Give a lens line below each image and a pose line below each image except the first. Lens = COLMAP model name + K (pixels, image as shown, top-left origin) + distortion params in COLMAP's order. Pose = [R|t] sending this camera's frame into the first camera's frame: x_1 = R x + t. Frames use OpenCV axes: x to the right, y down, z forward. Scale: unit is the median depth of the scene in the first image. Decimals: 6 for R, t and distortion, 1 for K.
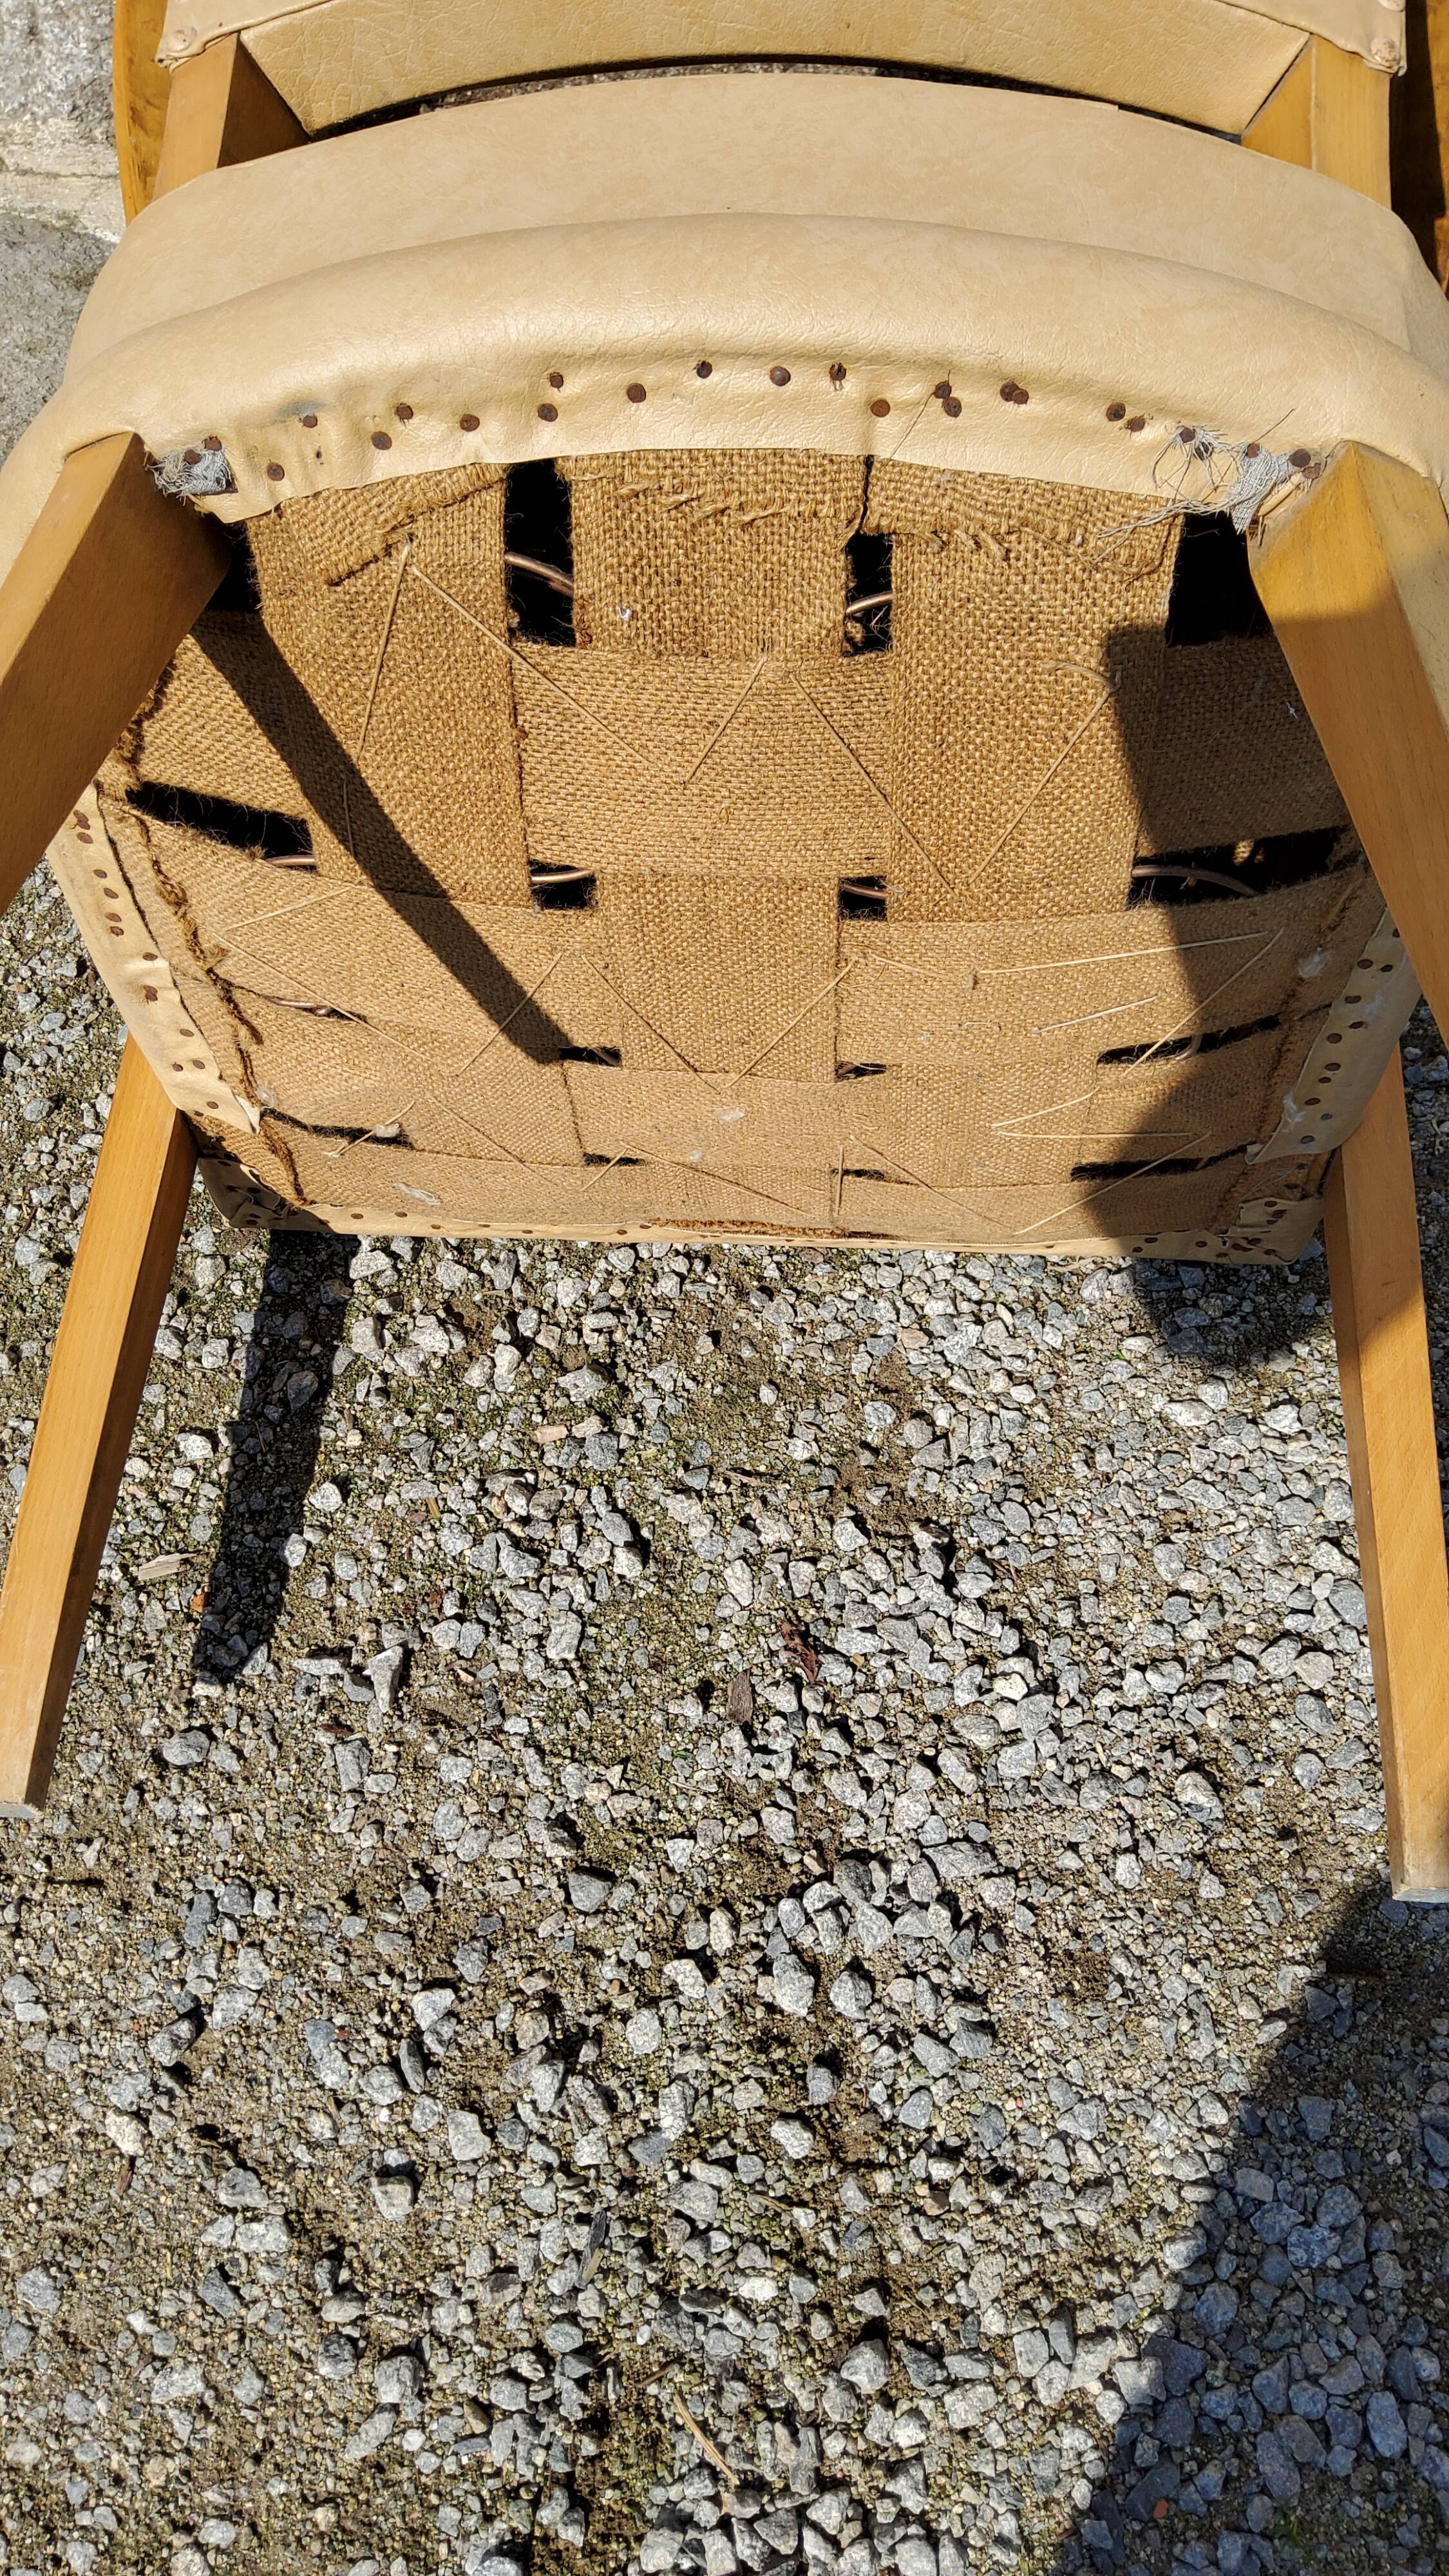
lens RADIAL K [[1987.6, 0, 739.1], [0, 1987.6, 1286.0], [0, 0, 1]] dist [0.095396, -0.153711]
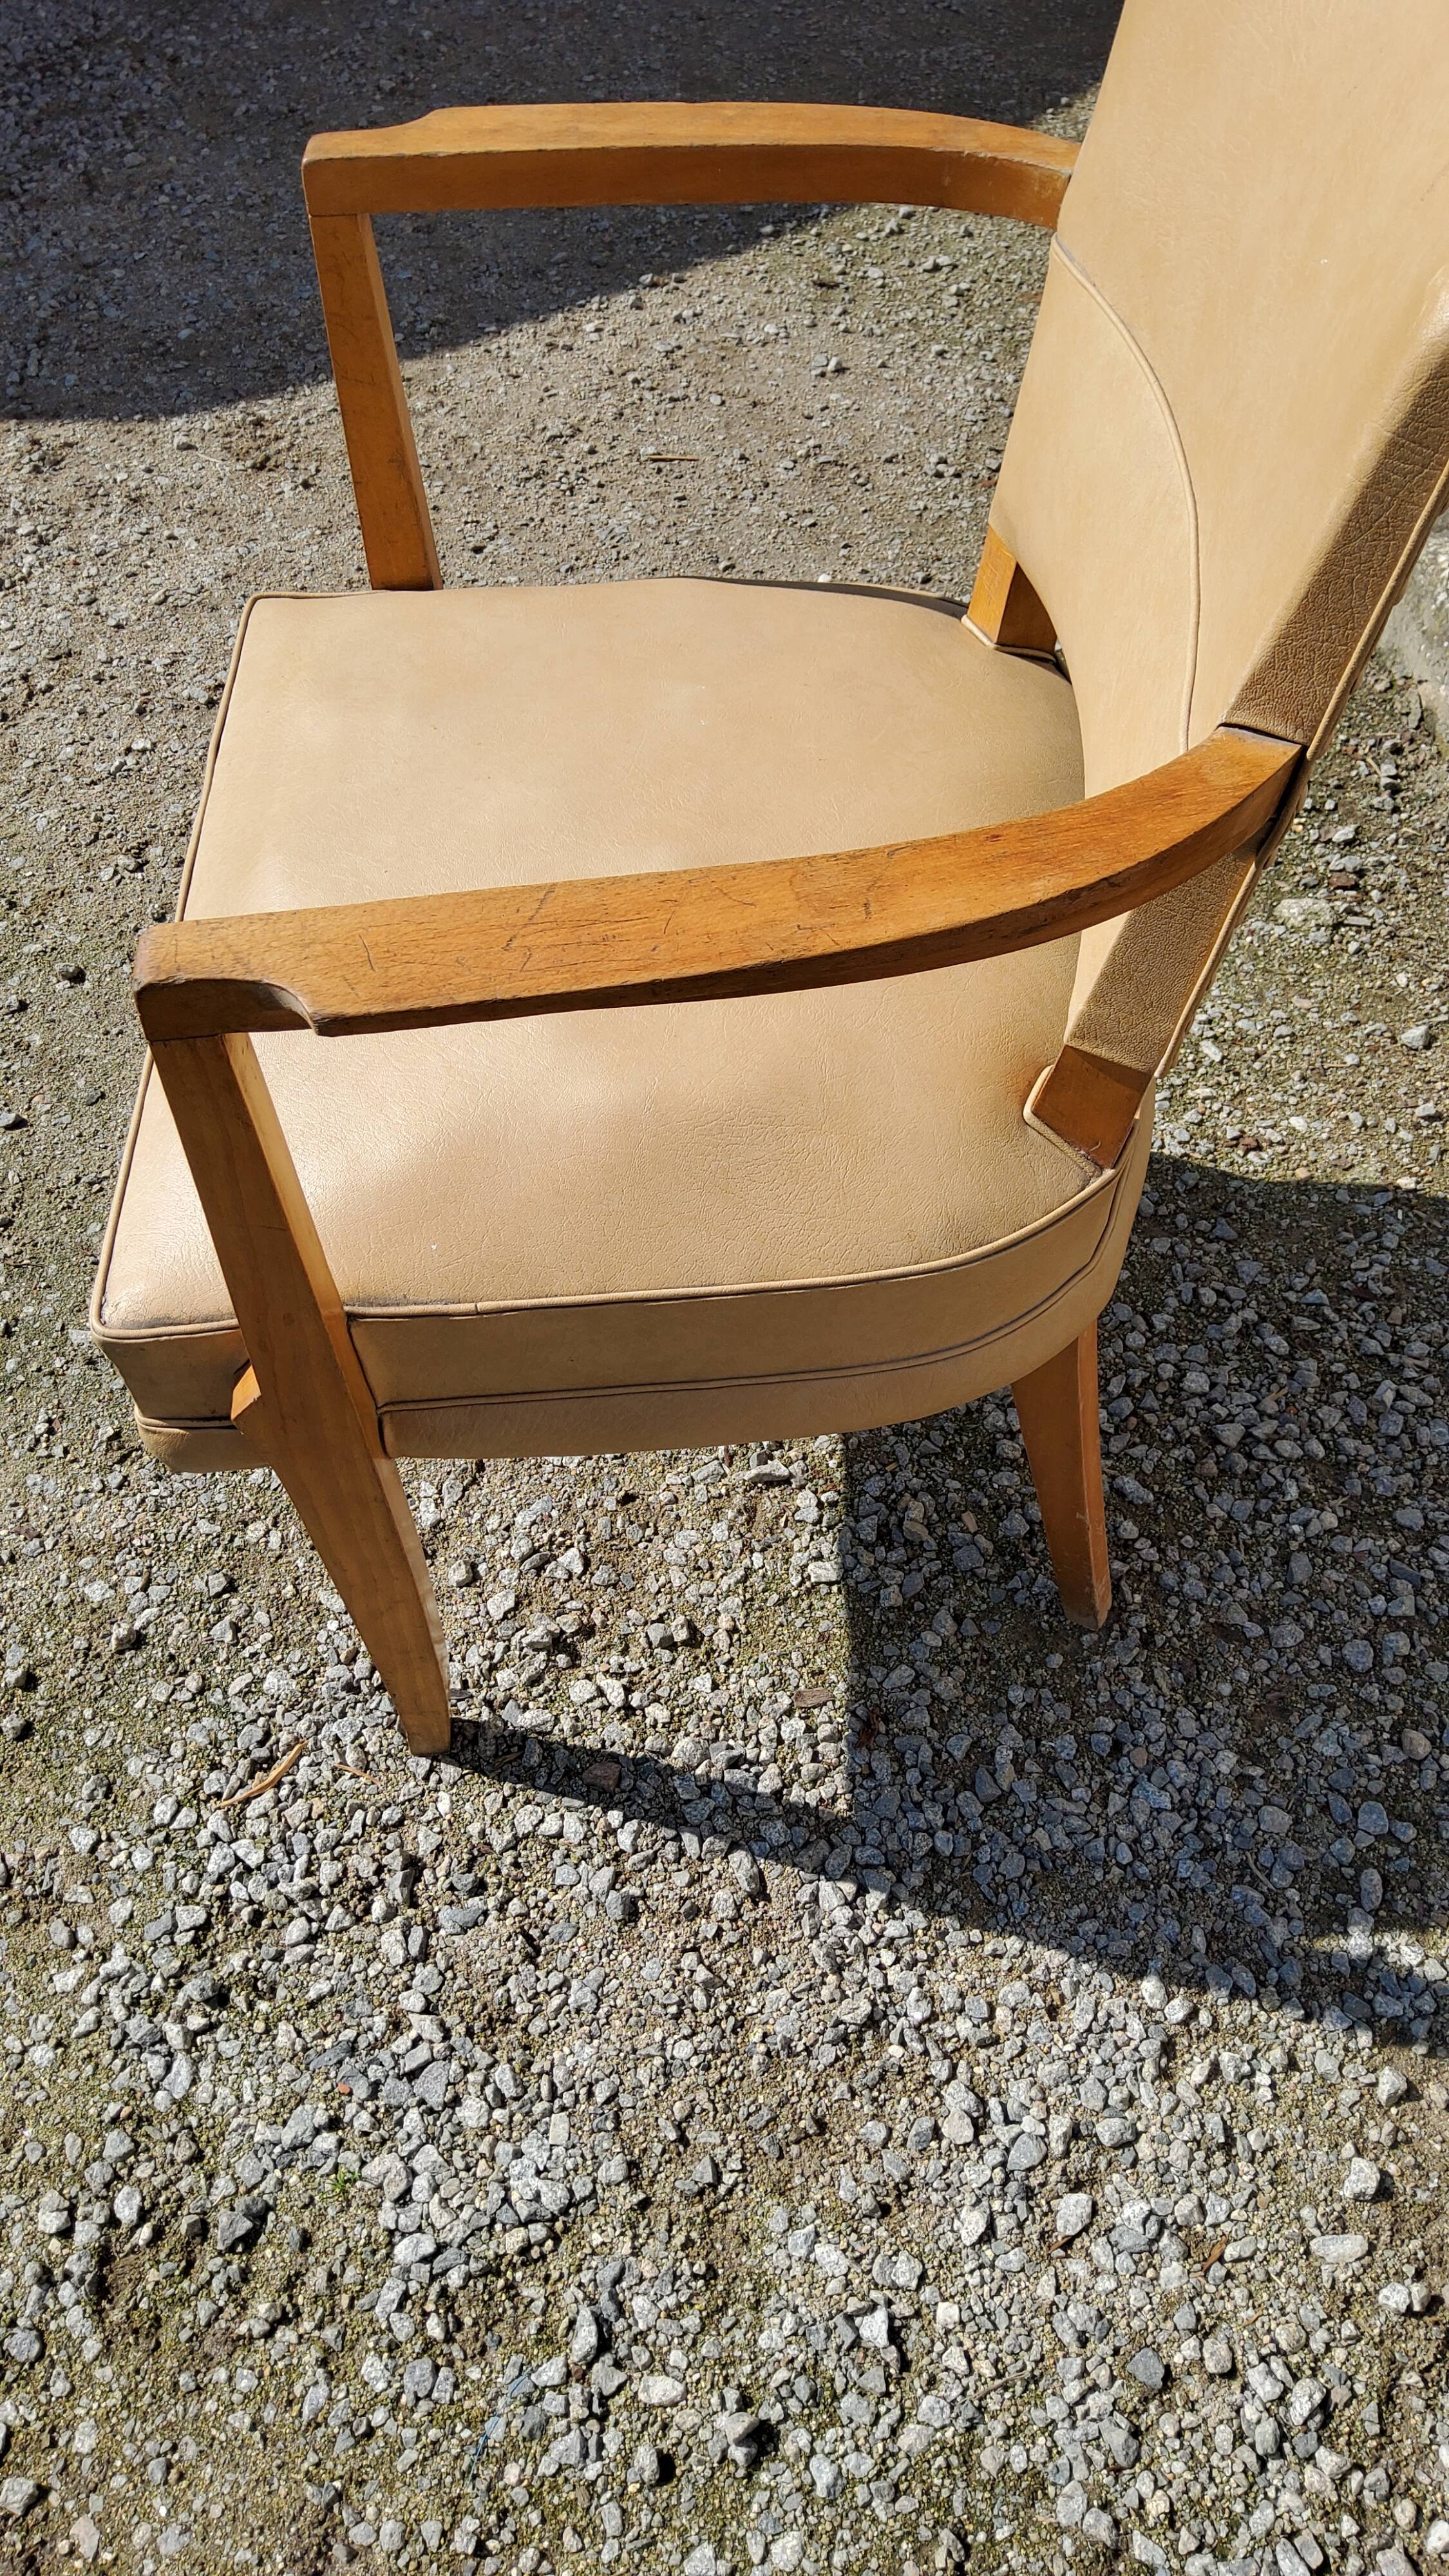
lens RADIAL K [[1918.7, 0, 745.0], [0, 1918.7, 1289.1], [0, 0, 1]] dist [0.160482, -0.361158]
pose [[0.231817, 0.794622, -0.561103, 0.569642], [-0.839512, 0.454815, 0.297260, -0.306342], [0.491407, 0.402143, 0.772528, -0.181323]]
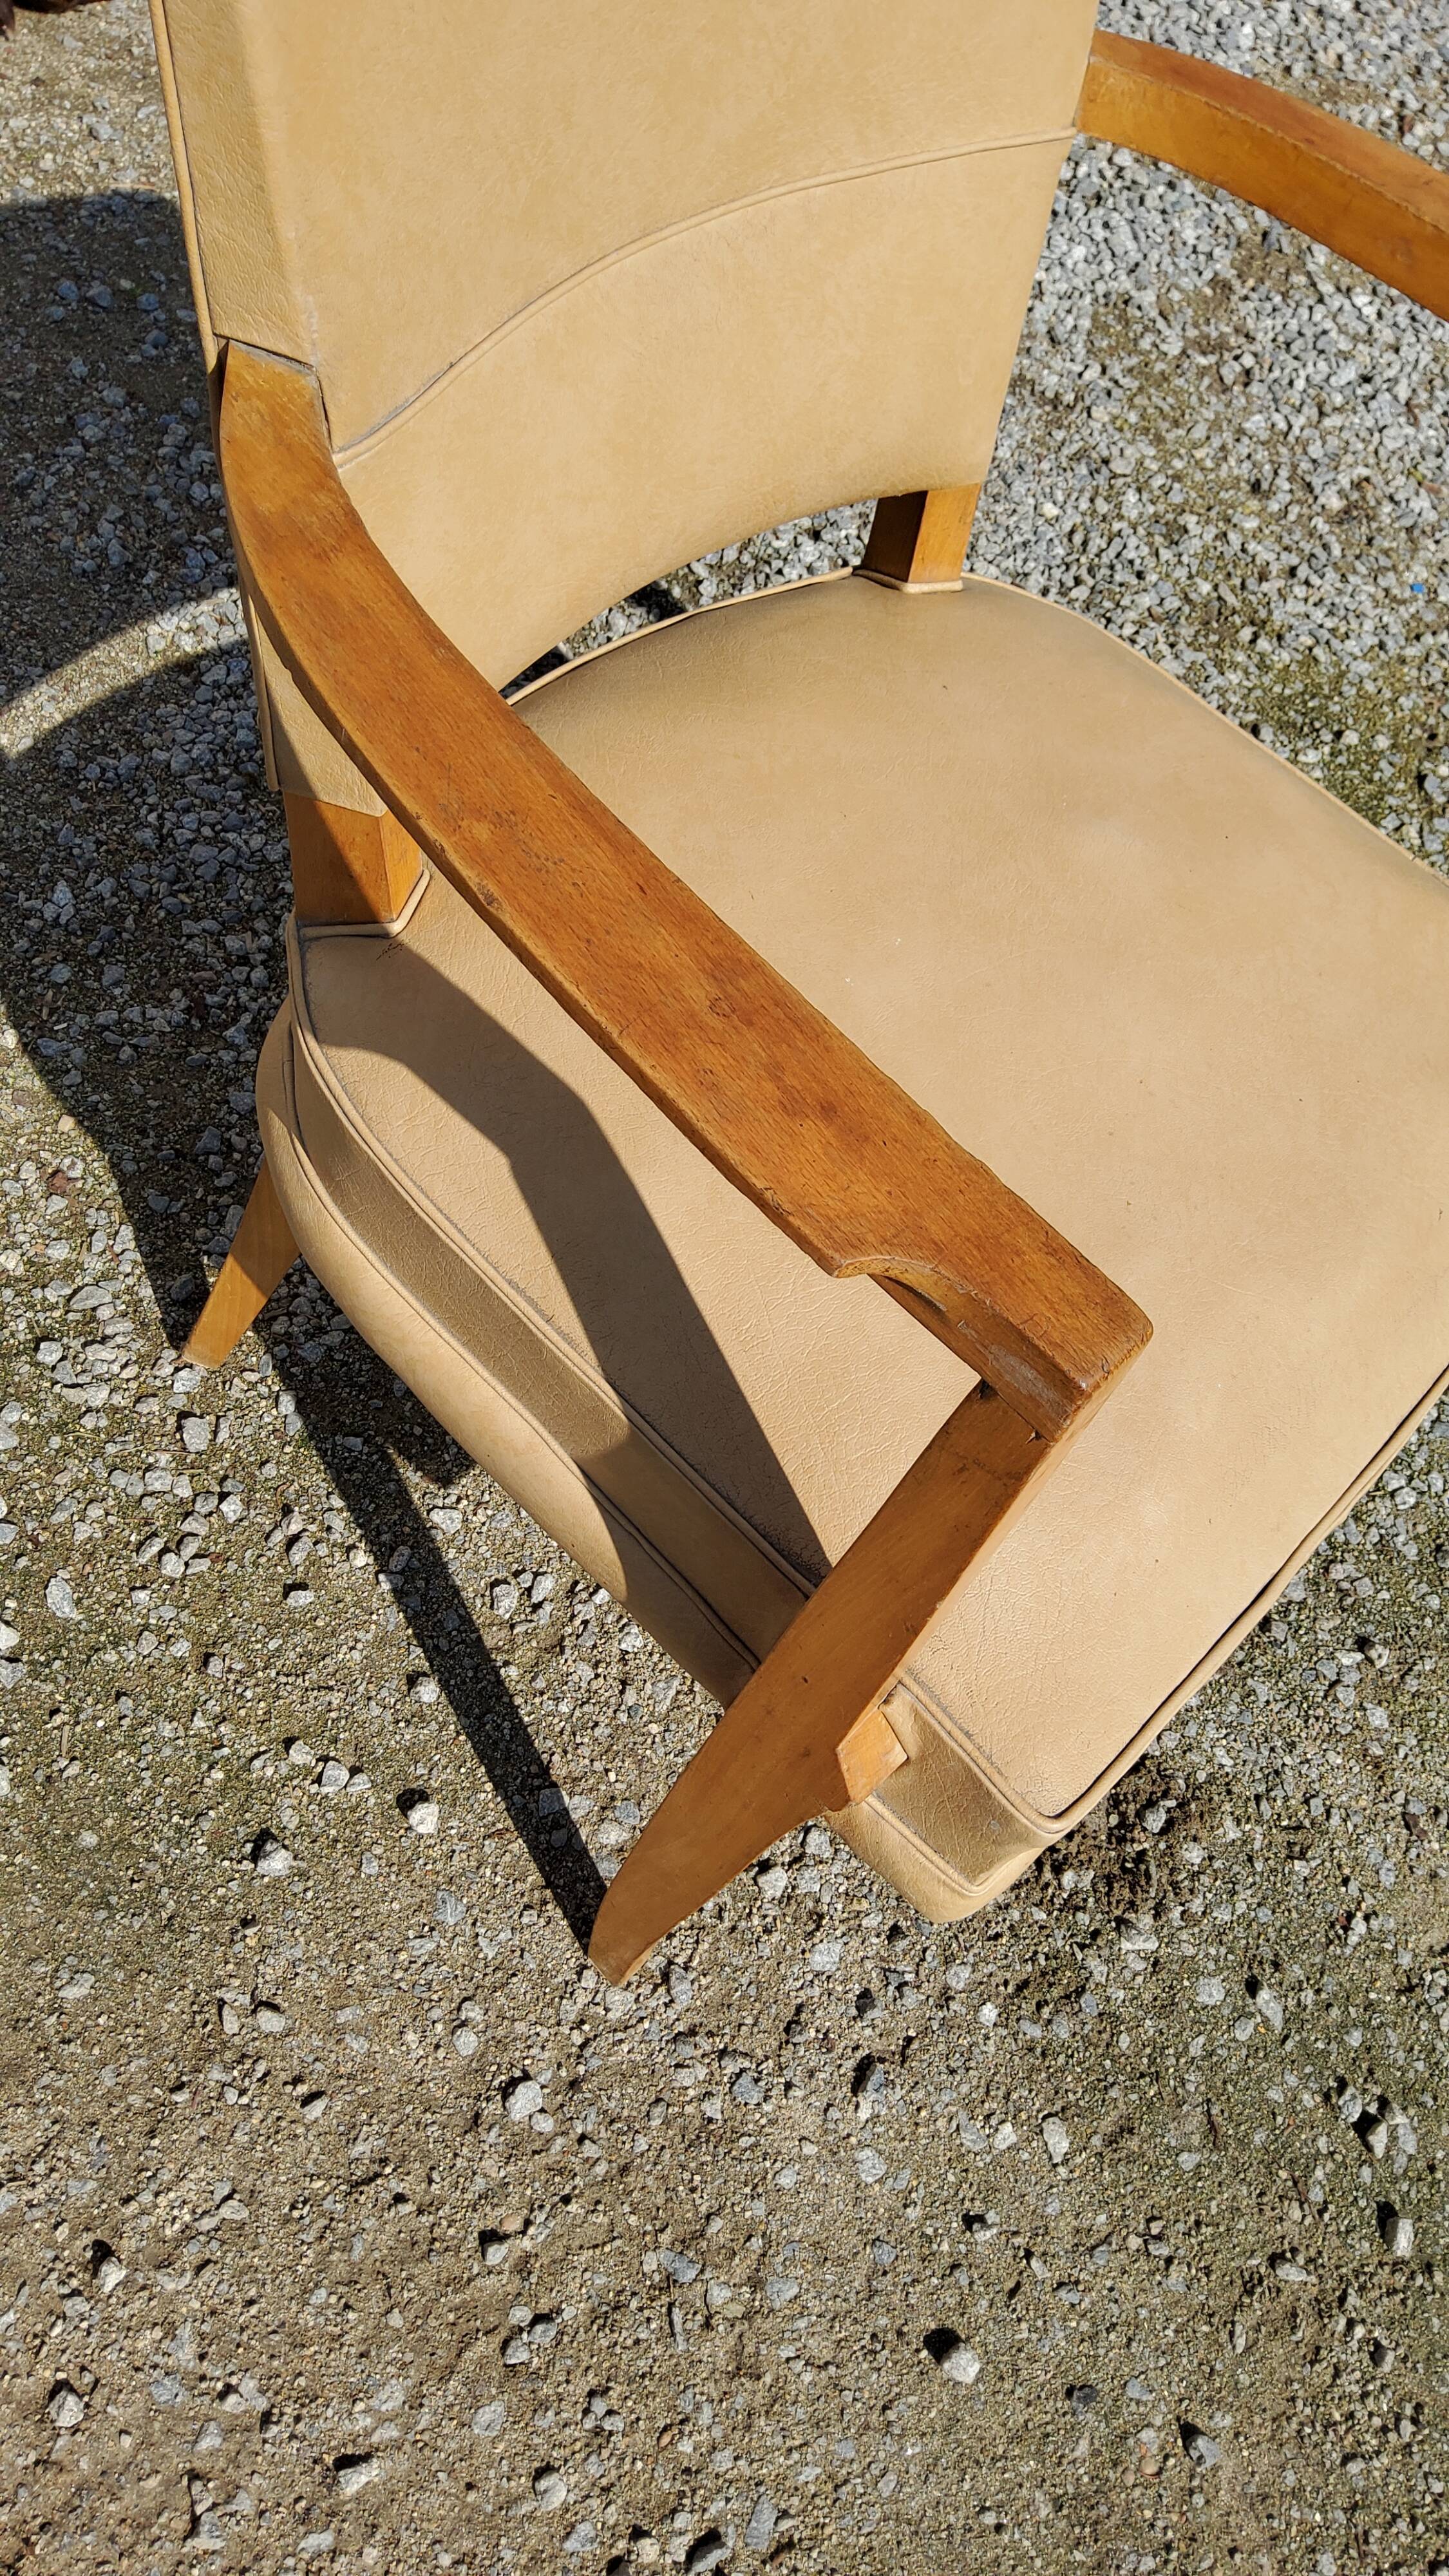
lens RADIAL K [[1944.6, 0, 743.0], [0, 1944.6, 1270.7], [0, 0, 1]] dist [0.080756, -0.138968]
pose [[0.486426, -0.660719, 0.571700, -1.093241], [0.624917, 0.720391, 0.300858, -0.301274], [-0.610630, 0.210920, 0.763311, -0.059744]]
